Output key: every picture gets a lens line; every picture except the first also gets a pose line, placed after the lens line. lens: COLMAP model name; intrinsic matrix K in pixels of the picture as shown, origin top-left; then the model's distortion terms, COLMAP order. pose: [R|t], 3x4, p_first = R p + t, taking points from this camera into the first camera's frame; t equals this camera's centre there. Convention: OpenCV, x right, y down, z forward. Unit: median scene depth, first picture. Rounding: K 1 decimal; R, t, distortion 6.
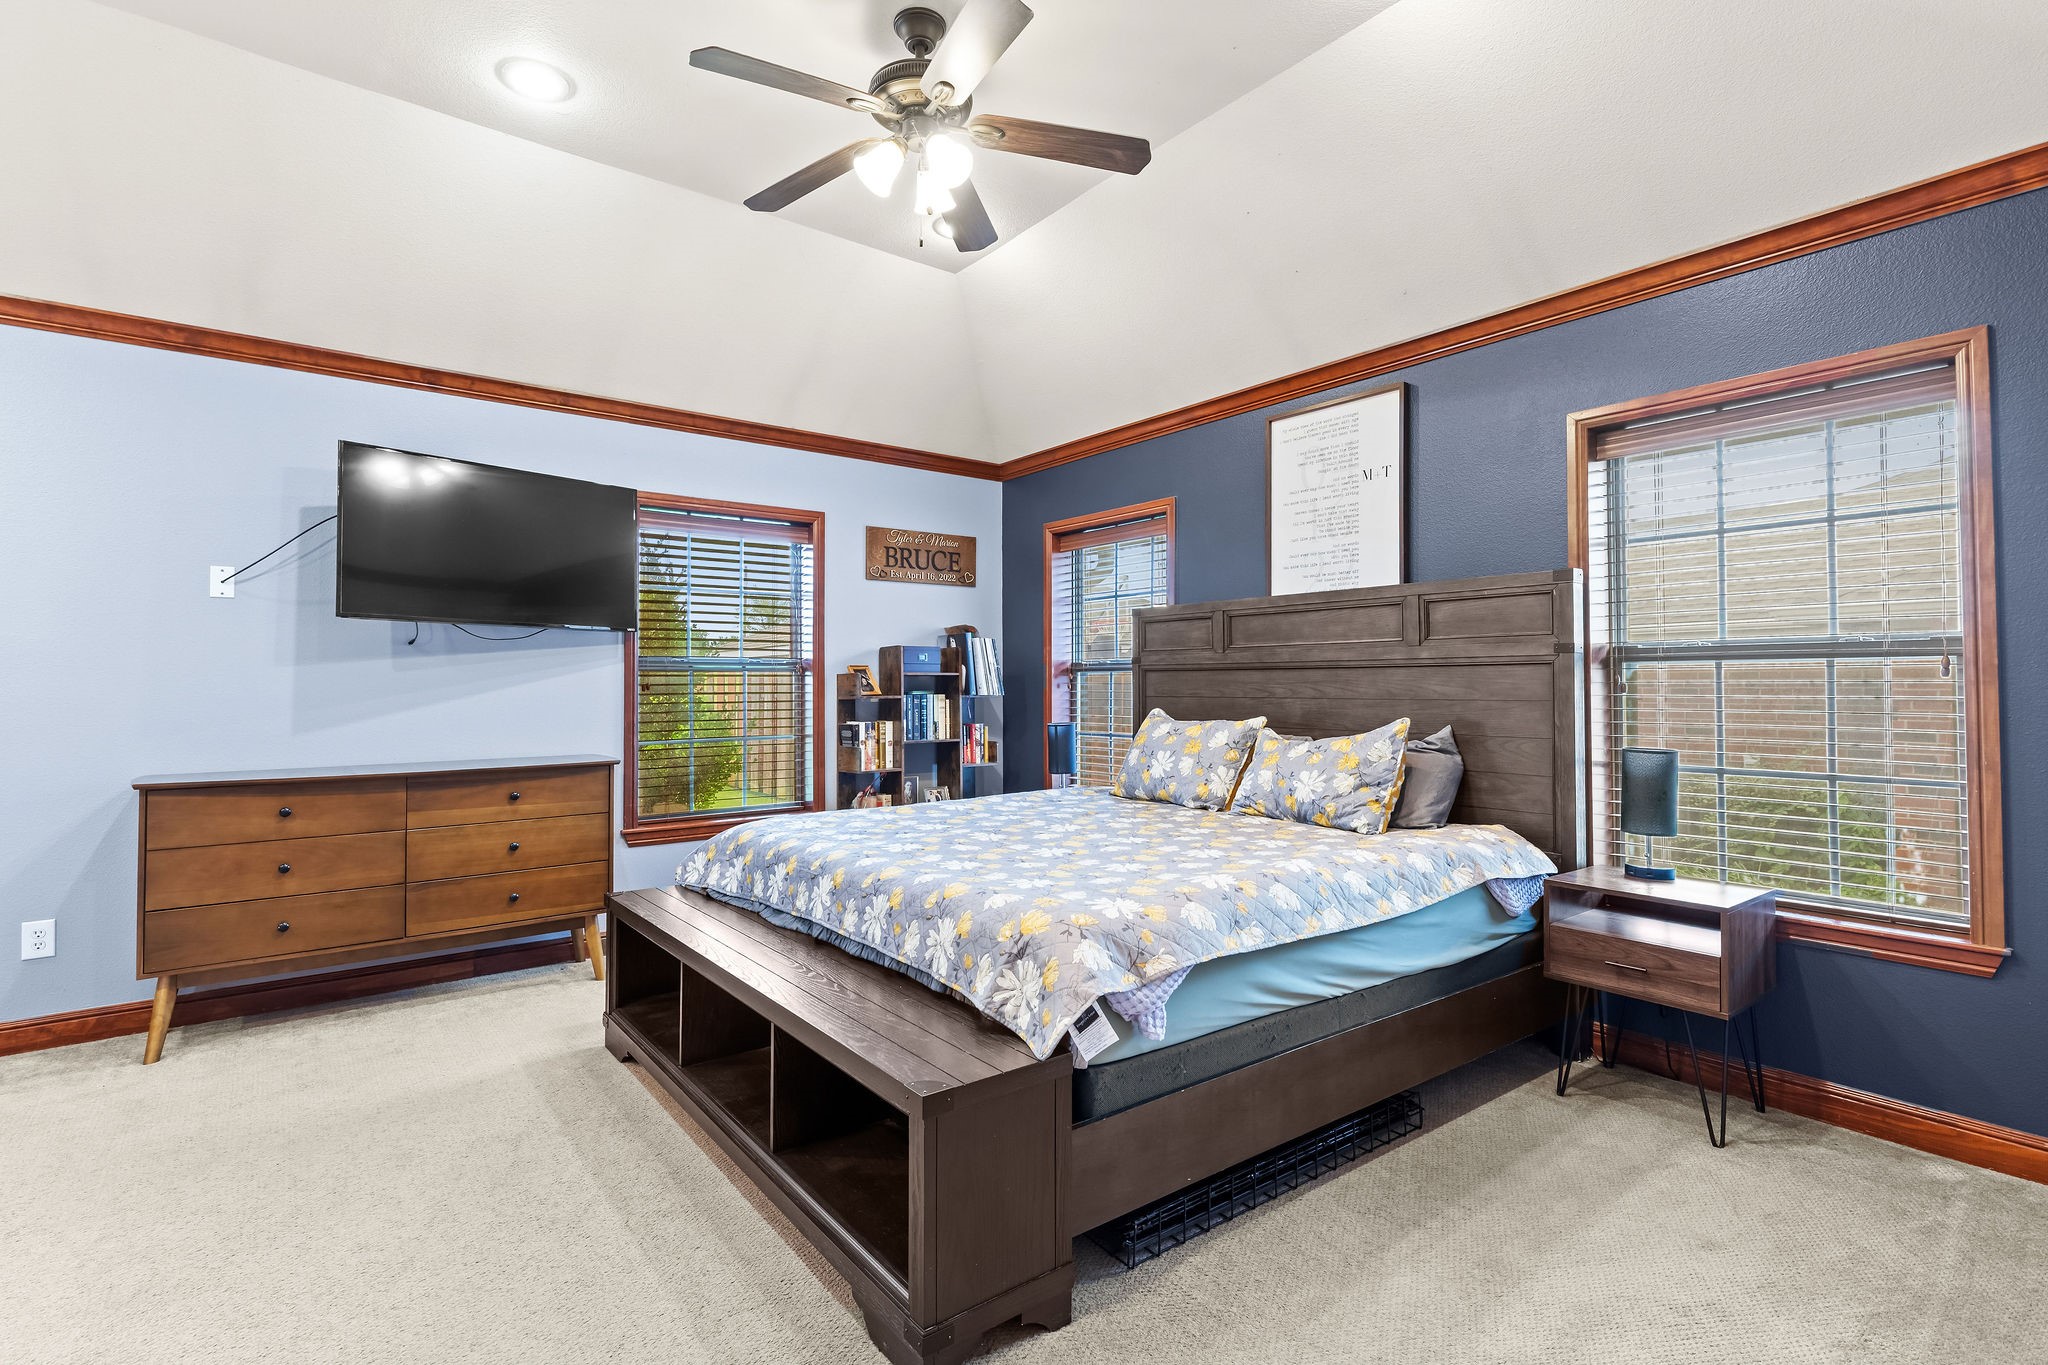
lens RADIAL K [[965.6, 0, 1018.3], [0, 965.6, 669.8], [0, 0, 1]] dist [0.010286, -0.001480]
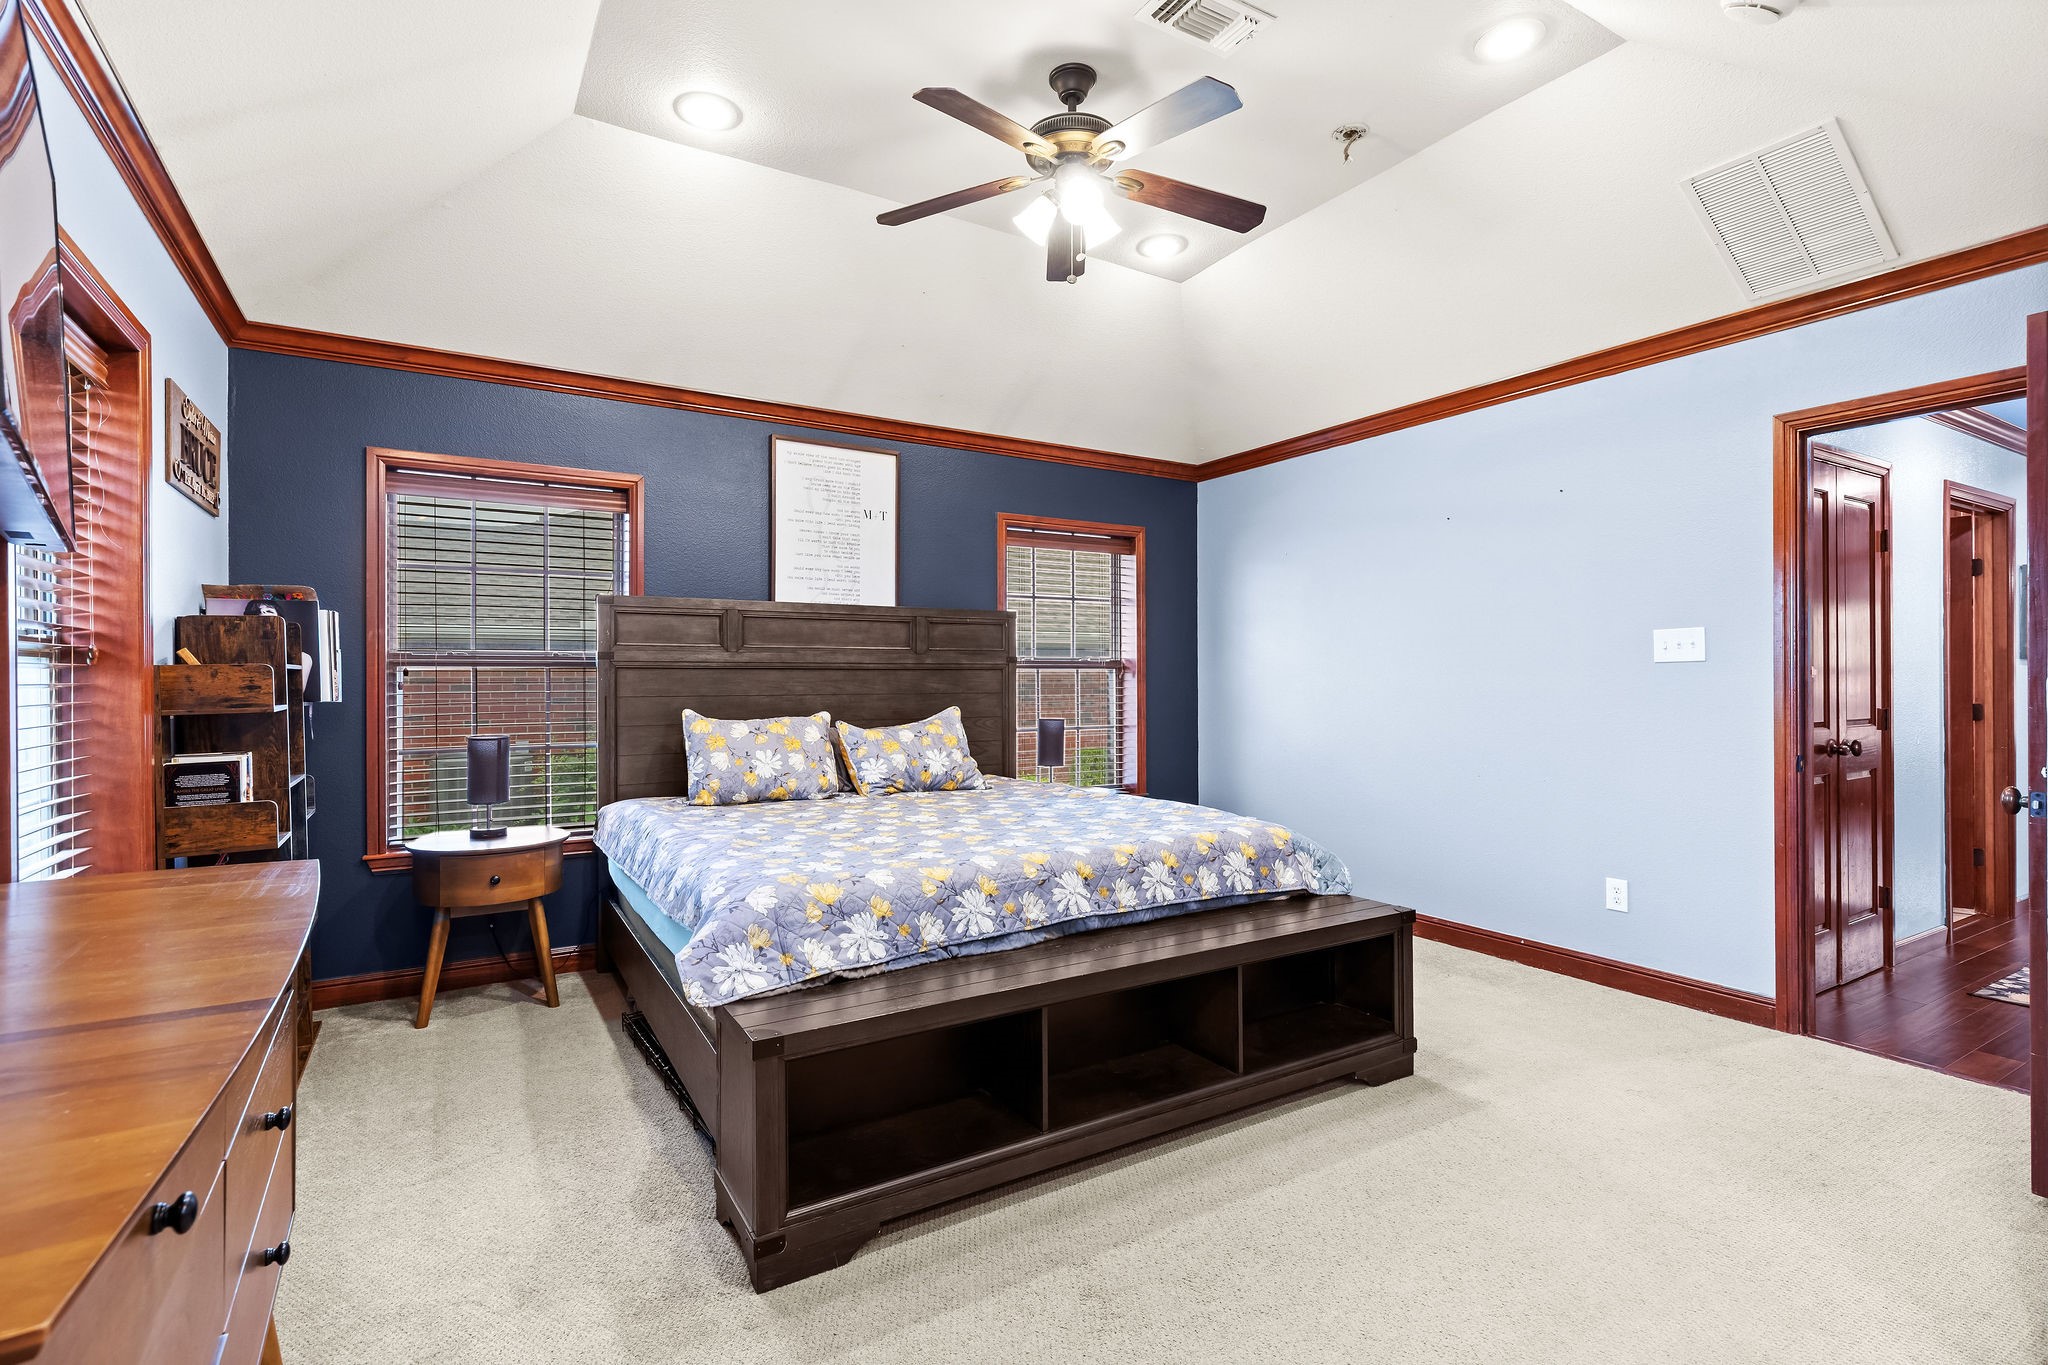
lens RADIAL K [[965.6, 0, 1019.9], [0, 965.6, 683.0], [0, 0, 1]] dist [0.010286, -0.001480]
pose [[0.105768, -0.003218, 0.994386, -0.844693], [-0.014106, 0.999889, 0.004736, 0.006836], [-0.994291, -0.014528, 0.105711, 0.660829]]
